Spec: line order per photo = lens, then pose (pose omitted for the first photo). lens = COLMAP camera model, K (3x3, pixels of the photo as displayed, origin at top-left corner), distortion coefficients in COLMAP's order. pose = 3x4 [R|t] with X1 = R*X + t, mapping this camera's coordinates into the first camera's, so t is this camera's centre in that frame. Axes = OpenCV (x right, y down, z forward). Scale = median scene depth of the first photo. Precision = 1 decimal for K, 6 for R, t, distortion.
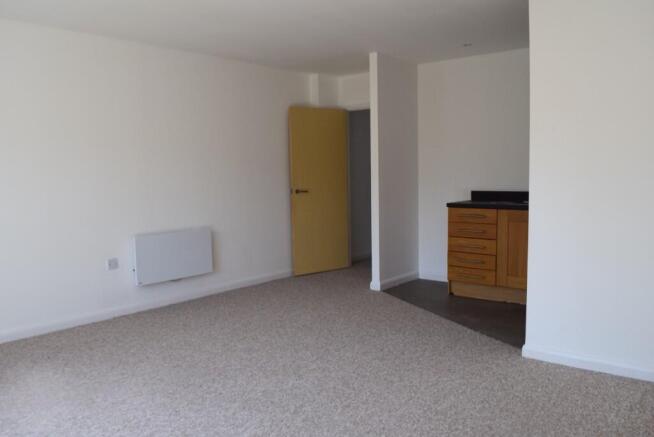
lens RADIAL K [[515.6, 0, 327.0], [0, 515.6, 218.7], [0, 0, 1]] dist [-0.086015, 0.006013]
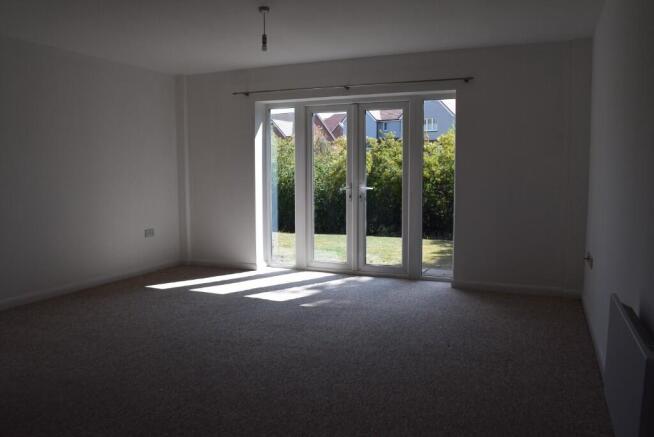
lens RADIAL K [[515.6, 0, 327.3], [0, 515.6, 218.5], [0, 0, 1]] dist [-0.086015, 0.006013]
pose [[-0.960872, 0.044932, -0.273324, 0.017418], [-0.003776, 0.984539, 0.175123, -0.172118], [0.276967, 0.169303, -0.945846, 2.068416]]
